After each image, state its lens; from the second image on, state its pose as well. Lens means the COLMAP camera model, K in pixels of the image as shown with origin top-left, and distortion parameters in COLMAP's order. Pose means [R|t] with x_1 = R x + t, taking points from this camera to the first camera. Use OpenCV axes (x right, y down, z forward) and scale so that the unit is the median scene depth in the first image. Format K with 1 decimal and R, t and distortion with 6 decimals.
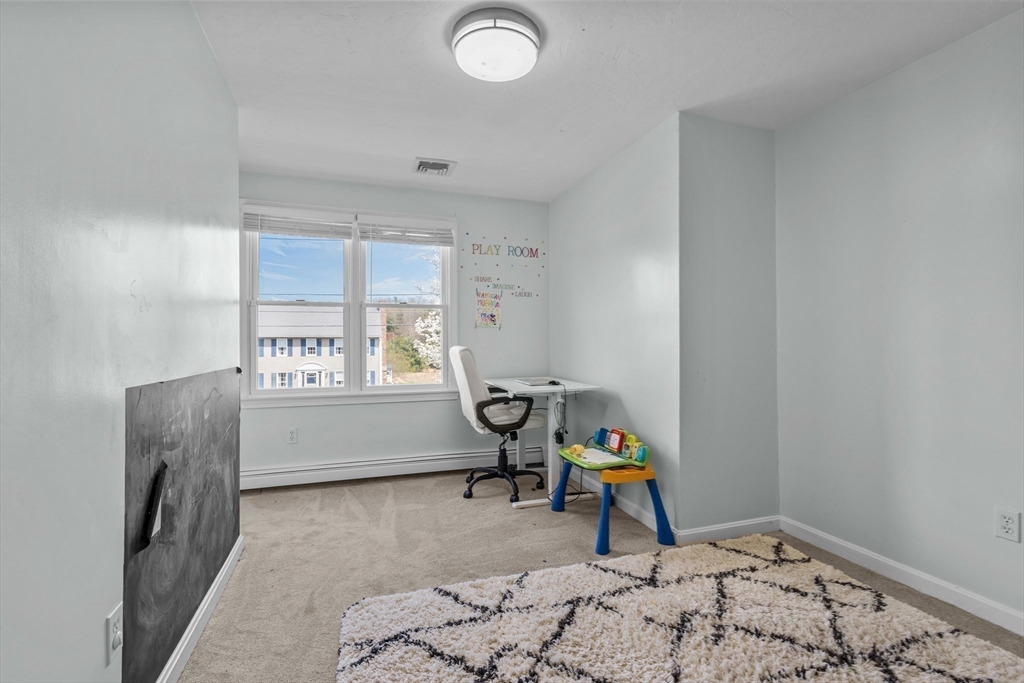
lens RADIAL K [[468.1, 0, 512.0], [0, 468.1, 341.5], [0, 0, 1]] dist [0.013070, 0.000170]
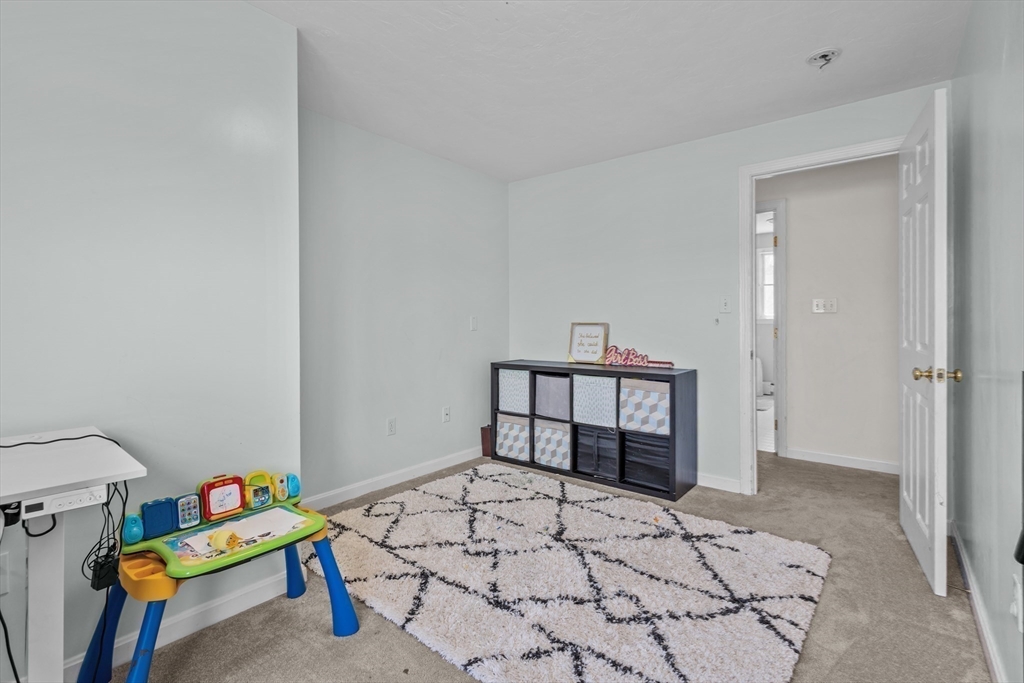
lens RADIAL K [[478.2, 0, 509.9], [0, 478.2, 336.0], [0, 0, 1]] dist [0.015243, -0.008970]
pose [[-0.538408, -0.019279, 0.842464, -0.640269], [0.000161, 0.999736, 0.022980, 0.001626], [-0.842685, 0.012508, -0.538262, 1.440421]]
